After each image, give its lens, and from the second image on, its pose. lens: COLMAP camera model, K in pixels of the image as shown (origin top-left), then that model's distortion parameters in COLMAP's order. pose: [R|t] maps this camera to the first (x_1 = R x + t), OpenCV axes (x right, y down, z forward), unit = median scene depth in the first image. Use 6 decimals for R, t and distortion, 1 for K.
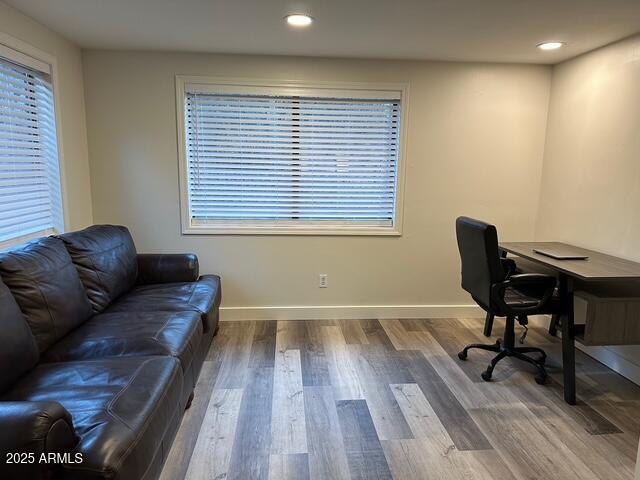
lens RADIAL K [[426.1, 0, 320.0], [0, 426.1, 240.0], [0, 0, 1]] dist [0.001976, 0.000379]
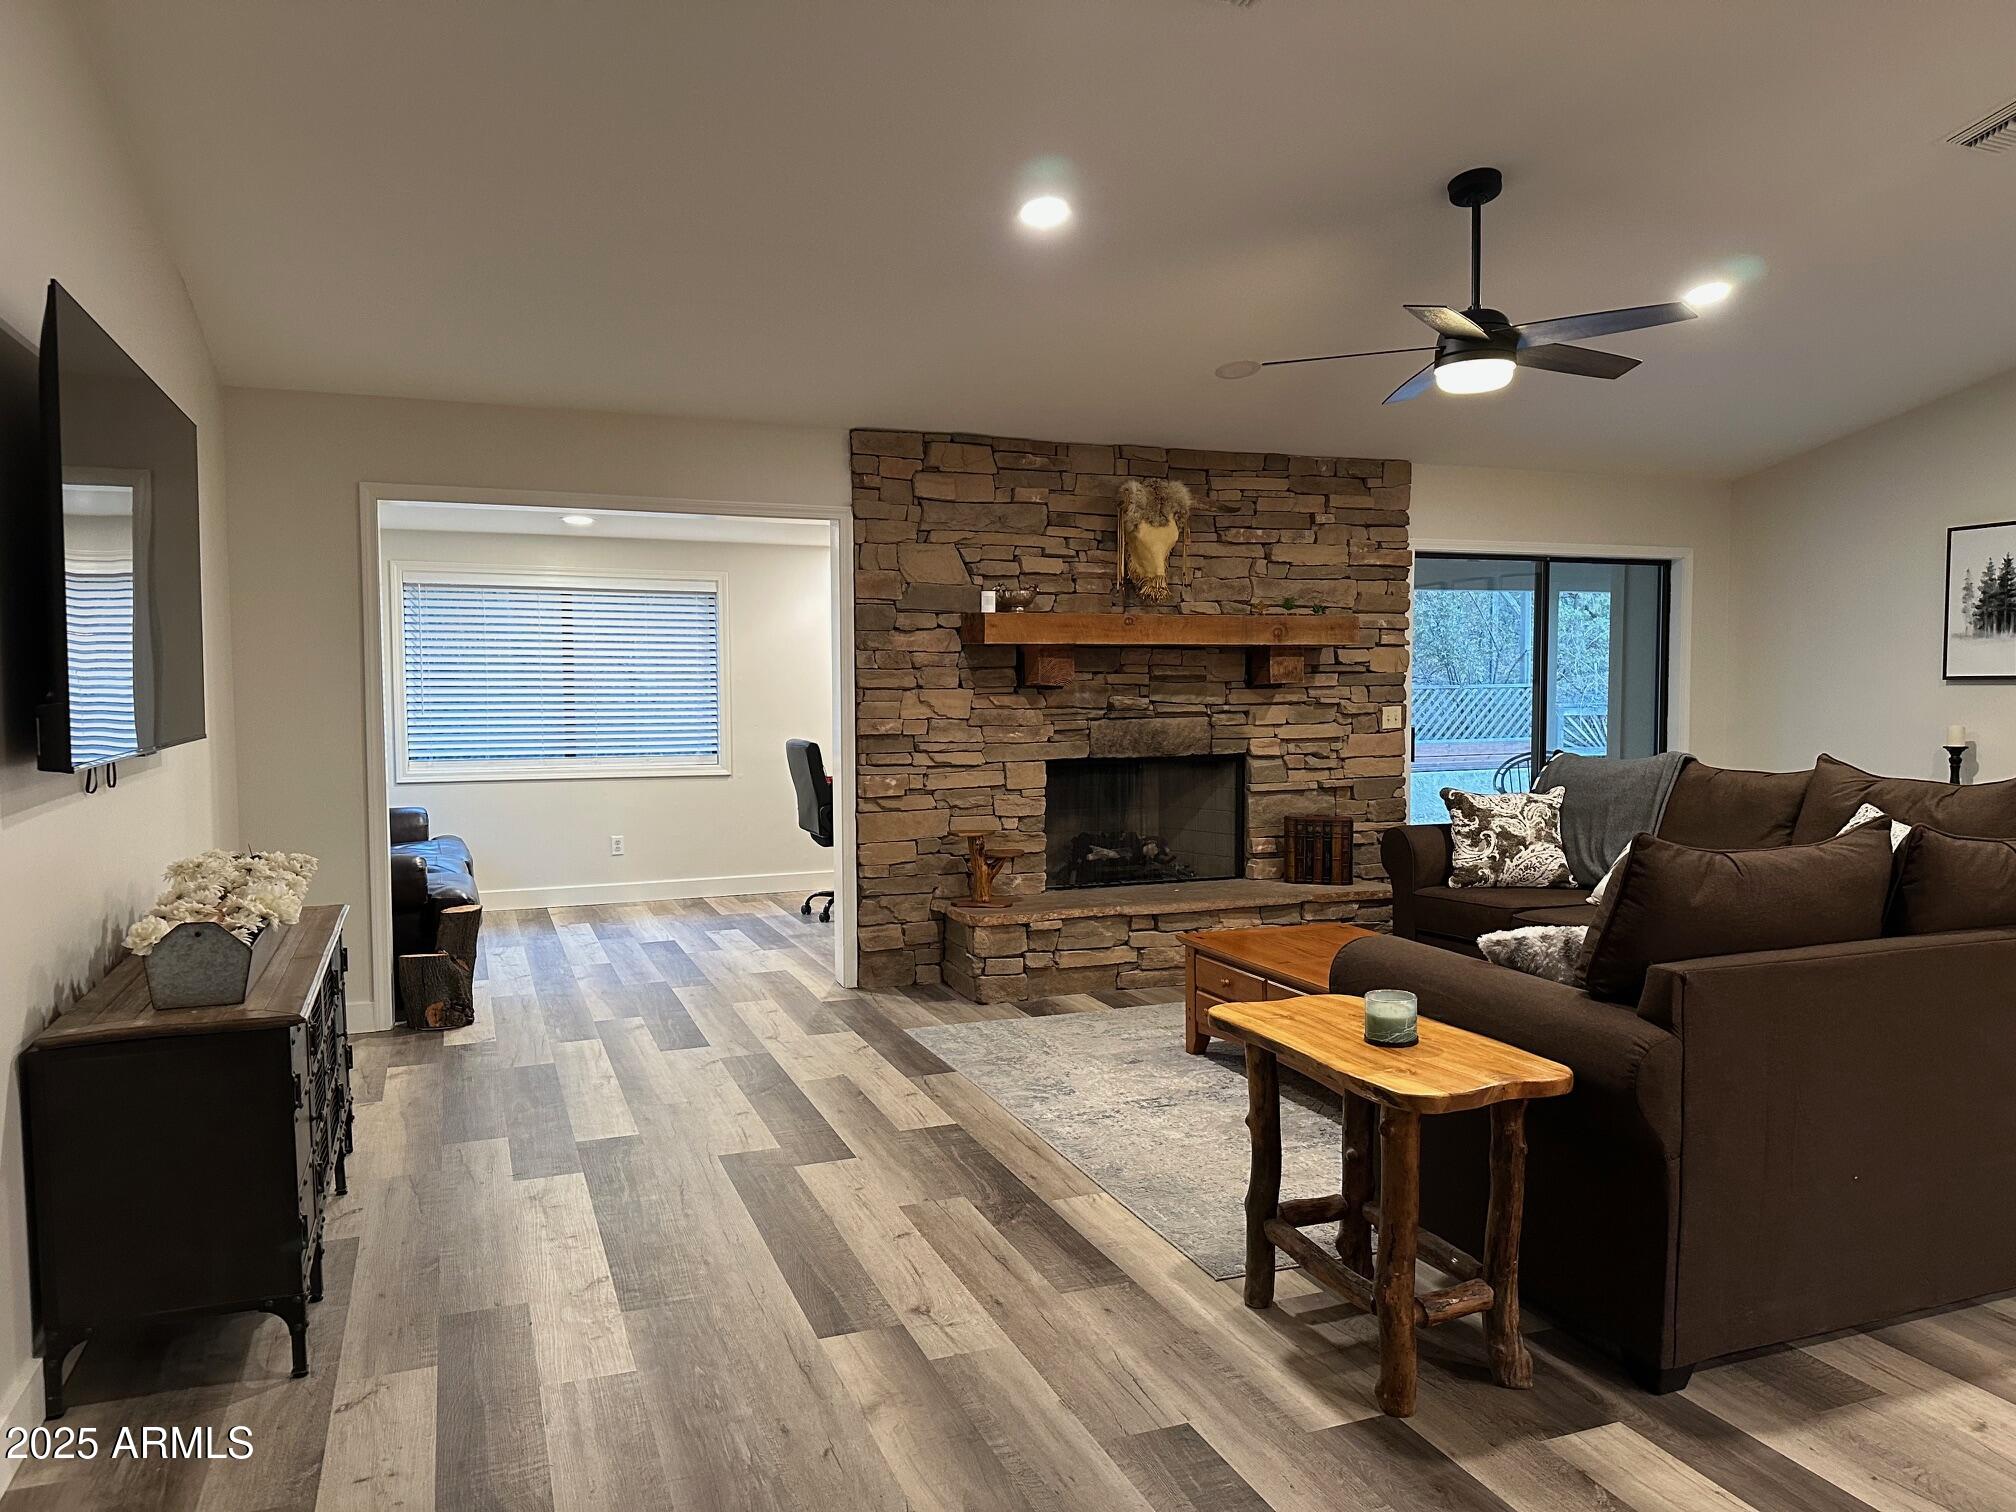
lens RADIAL K [[1342.2, 0, 1008.0], [0, 1342.2, 756.0], [0, 0, 1]] dist [0.001976, 0.000379]
pose [[0.957482, -0.043508, 0.285195, -0.001068], [0.072683, 0.993054, -0.092521, 0.215722], [-0.279189, 0.109316, 0.953994, -1.347667]]
